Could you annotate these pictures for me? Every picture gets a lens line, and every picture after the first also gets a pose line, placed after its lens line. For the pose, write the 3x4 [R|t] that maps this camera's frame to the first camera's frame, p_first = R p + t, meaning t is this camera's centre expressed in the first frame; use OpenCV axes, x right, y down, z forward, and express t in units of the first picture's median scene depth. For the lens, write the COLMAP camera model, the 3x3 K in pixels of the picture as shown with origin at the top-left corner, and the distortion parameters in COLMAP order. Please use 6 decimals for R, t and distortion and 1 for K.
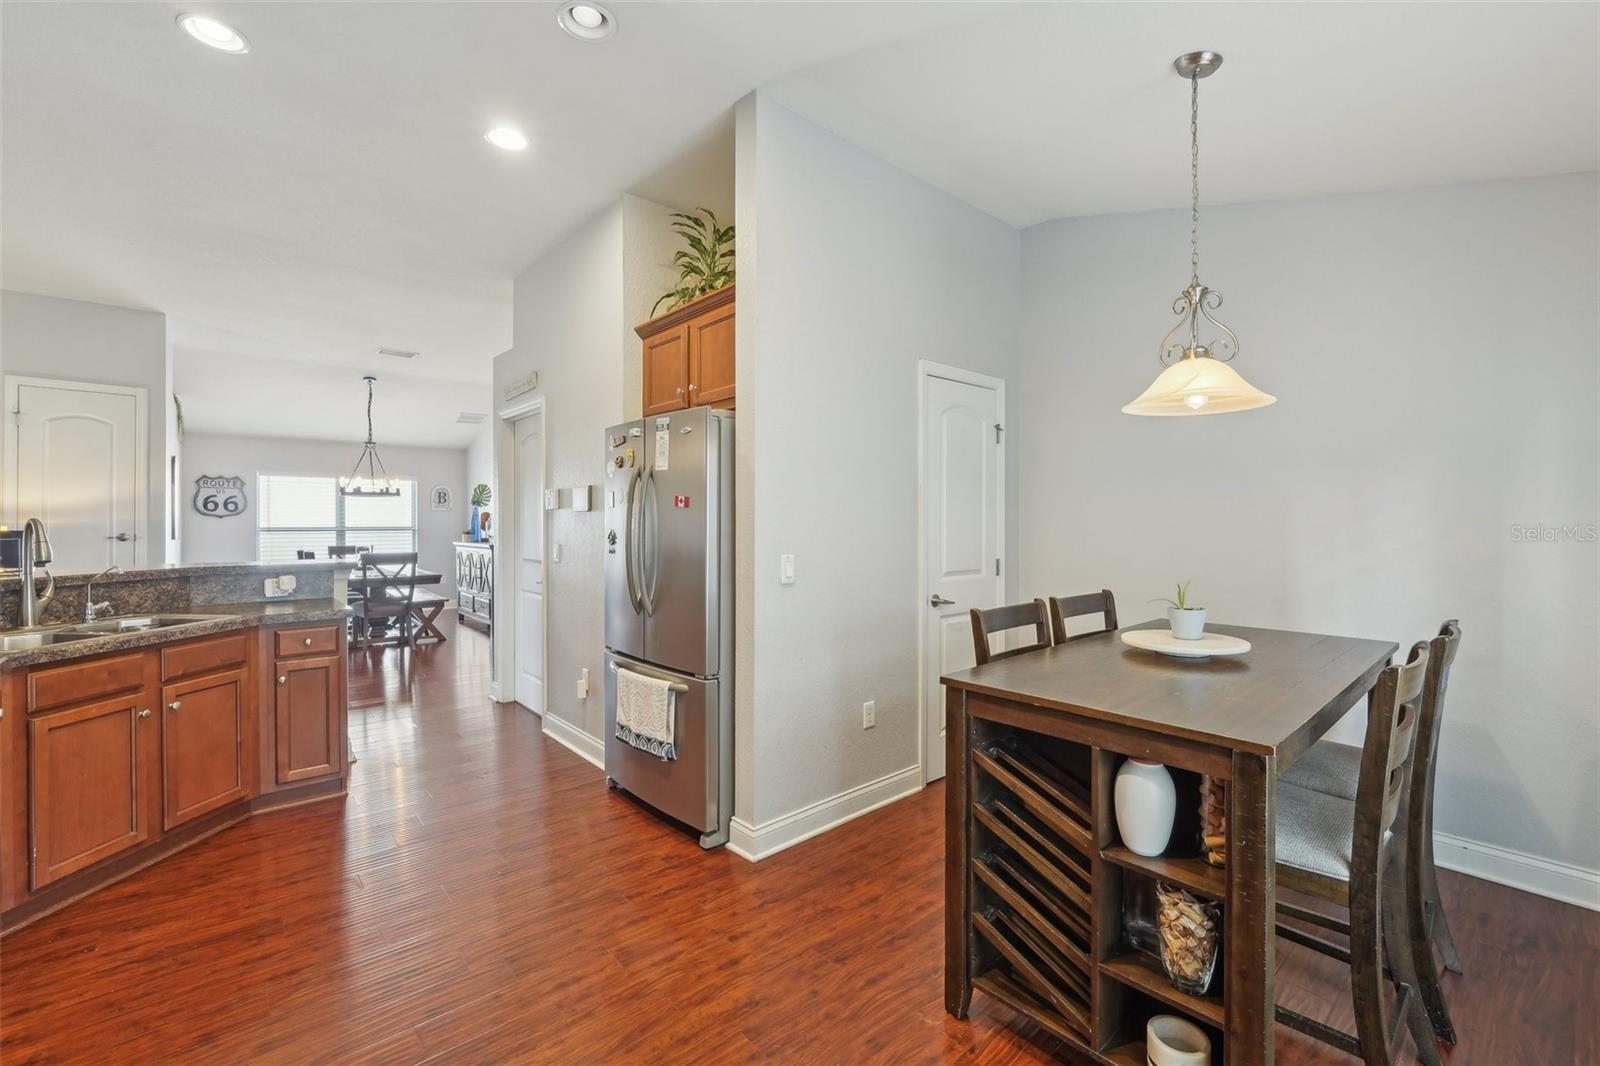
lens RADIAL K [[683.8, 0, 801.1], [0, 683.8, 526.3], [0, 0, 1]] dist [-0.015194, 0.005985]
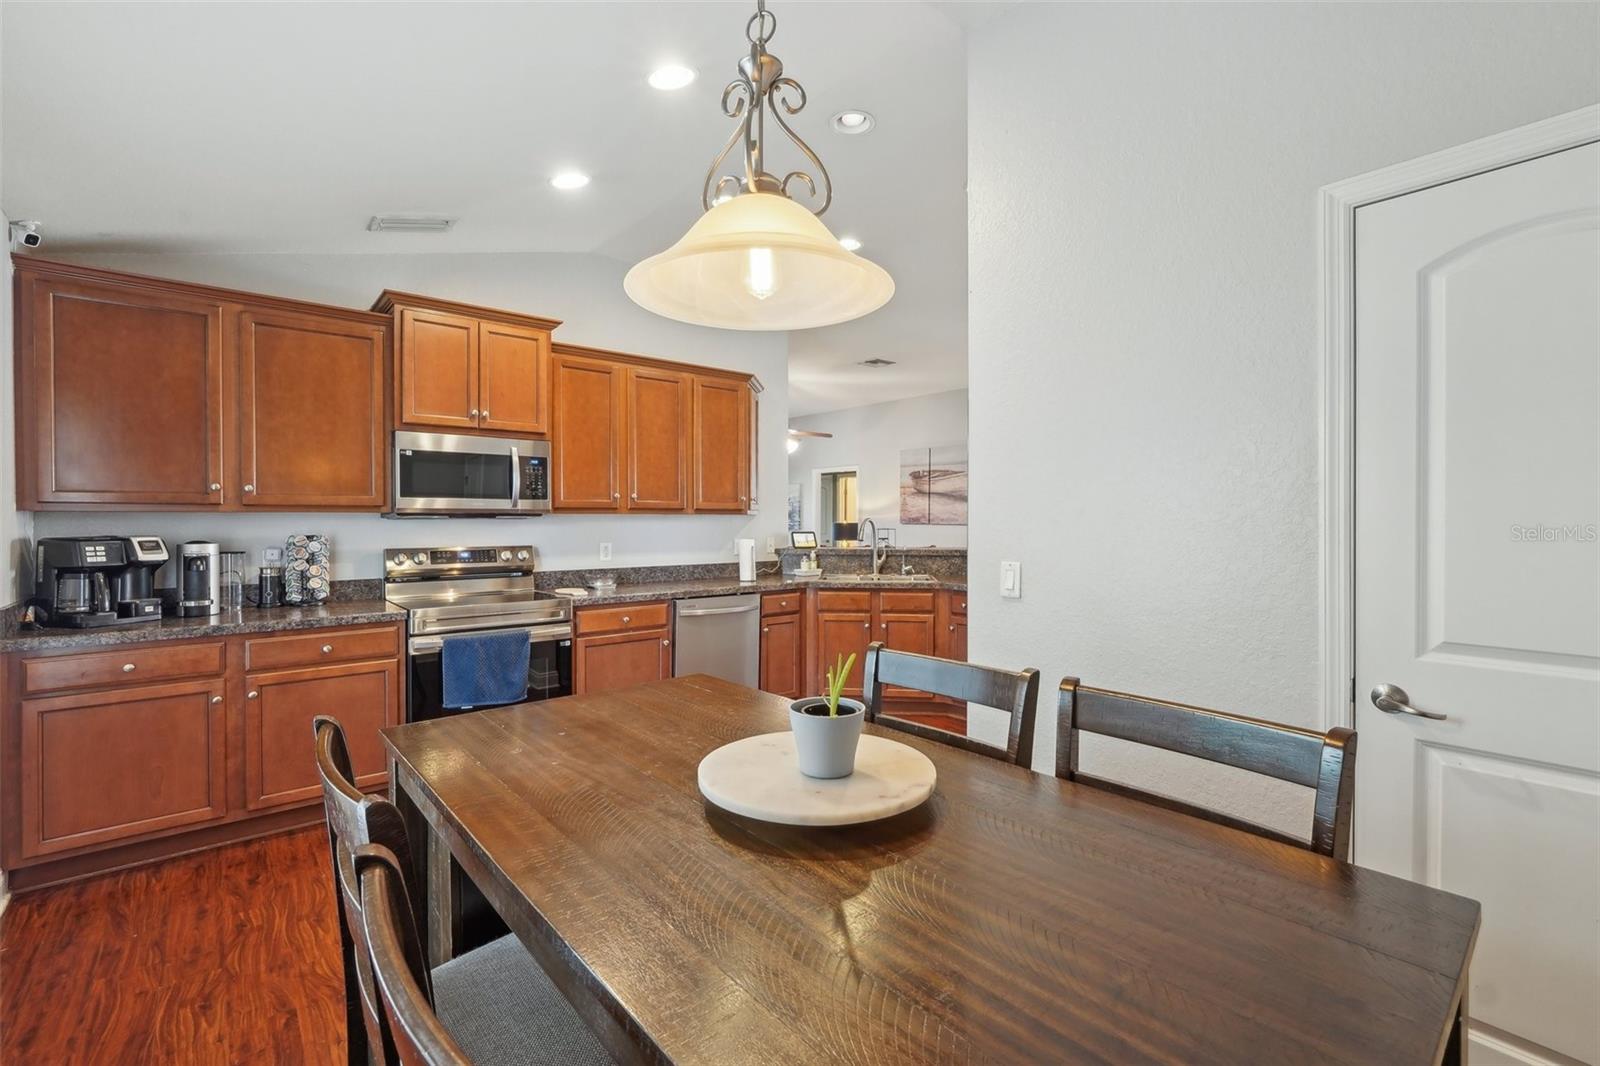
lens RADIAL K [[683.8, 0, 783.0], [0, 683.8, 529.0], [0, 0, 1]] dist [-0.015194, 0.005985]
pose [[-0.022772, 0.014421, -0.999637, 0.699121], [-0.008984, 0.999853, 0.014629, -0.005639], [0.999700, 0.009314, -0.022639, 0.662624]]
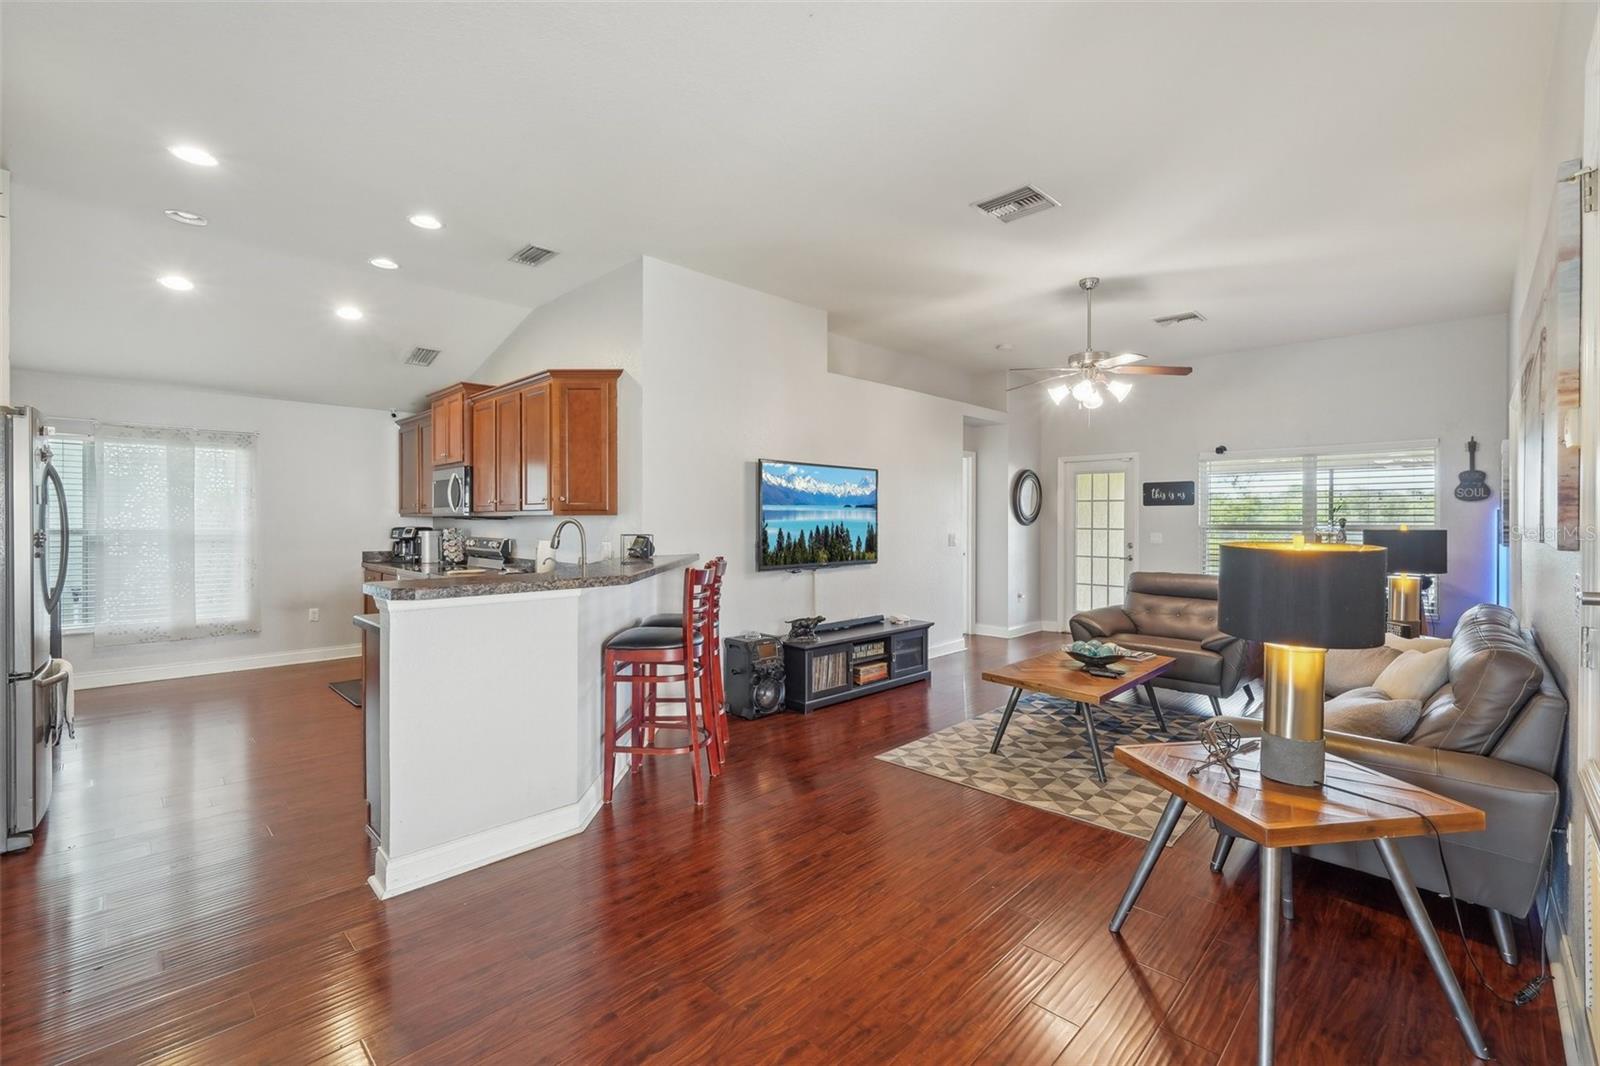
lens RADIAL K [[683.8, 0, 806.0], [0, 683.8, 522.6], [0, 0, 1]] dist [-0.015194, 0.005985]
pose [[-0.996319, -0.001092, -0.085715, -1.323914], [-0.001997, 0.999943, 0.010474, -0.015816], [0.085698, 0.010607, -0.996265, 2.155997]]
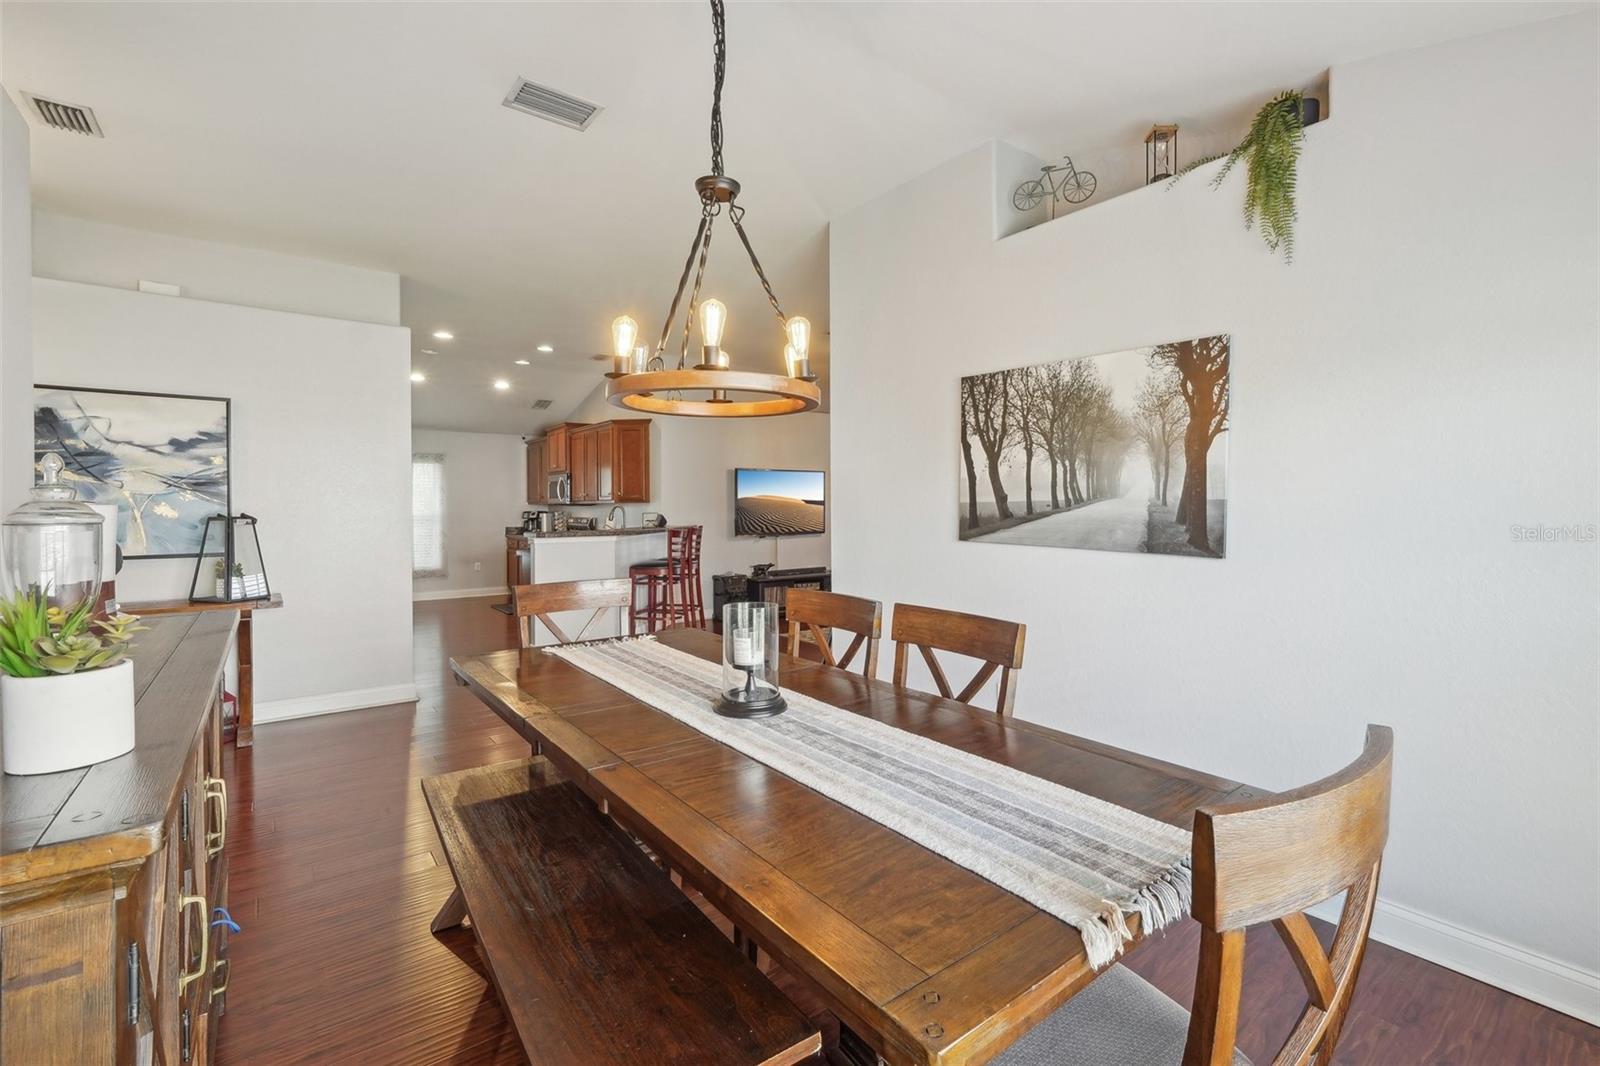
lens RADIAL K [[683.8, 0, 812.0], [0, 683.8, 519.1], [0, 0, 1]] dist [-0.015194, 0.005985]
pose [[-0.999162, 0.001034, 0.040928, -1.786520], [0.002061, 0.999683, 0.025078, -0.017481], [-0.040889, 0.025141, -0.998847, 3.256642]]
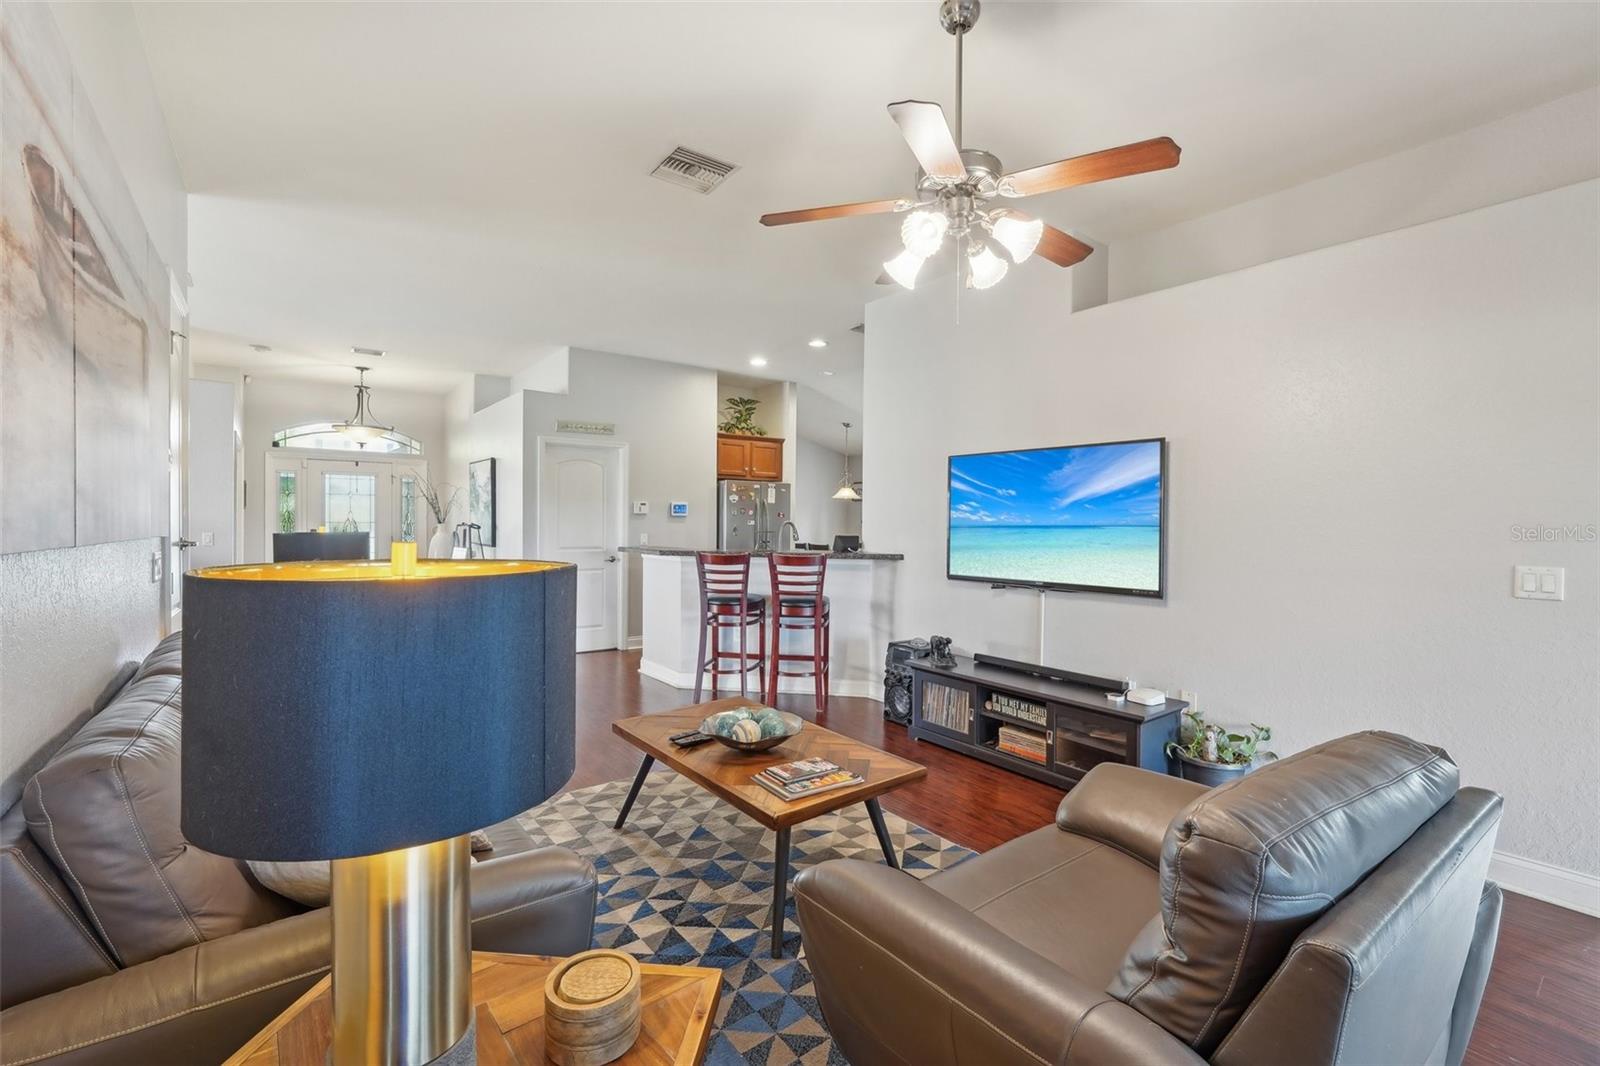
lens RADIAL K [[683.8, 0, 798.9], [0, 683.8, 519.7], [0, 0, 1]] dist [-0.015194, 0.005985]
pose [[0.053839, 0.000715, 0.998549, -2.920027], [-0.000010, 1.000000, -0.000715, -0.009722], [-0.998550, 0.000029, 0.053839, 0.715661]]
